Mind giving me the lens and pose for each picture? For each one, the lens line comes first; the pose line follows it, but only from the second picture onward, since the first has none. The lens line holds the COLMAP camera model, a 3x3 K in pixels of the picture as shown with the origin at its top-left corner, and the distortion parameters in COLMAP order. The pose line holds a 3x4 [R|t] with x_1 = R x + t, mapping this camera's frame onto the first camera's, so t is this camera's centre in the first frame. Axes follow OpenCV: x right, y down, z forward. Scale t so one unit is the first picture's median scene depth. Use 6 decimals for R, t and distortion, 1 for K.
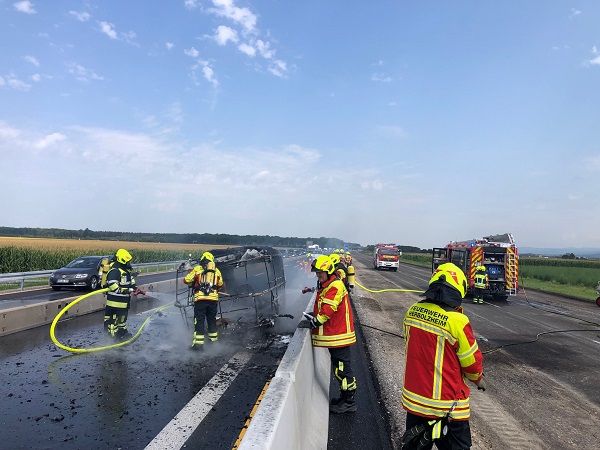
lens RADIAL K [[454.4, 0, 292.7], [0, 454.4, 212.1], [0, 0, 1]] dist [0.000597, -0.011509]
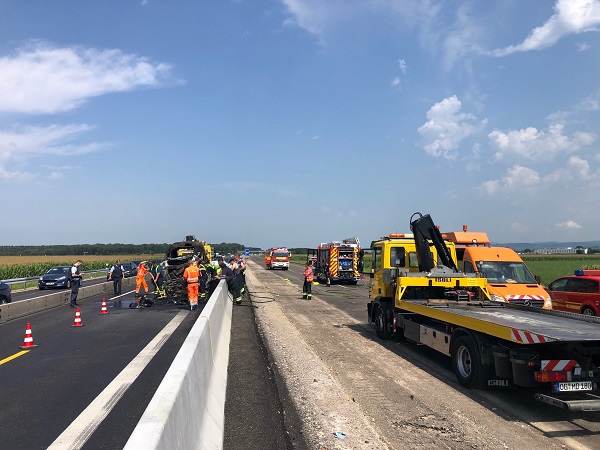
lens RADIAL K [[454.4, 0, 292.7], [0, 454.4, 212.1], [0, 0, 1]] dist [0.000597, -0.011509]
pose [[0.975884, -0.022917, 0.217083, -0.026652], [0.025237, 0.999650, -0.007921, -0.023122], [-0.216826, 0.013208, 0.976121, -0.319156]]
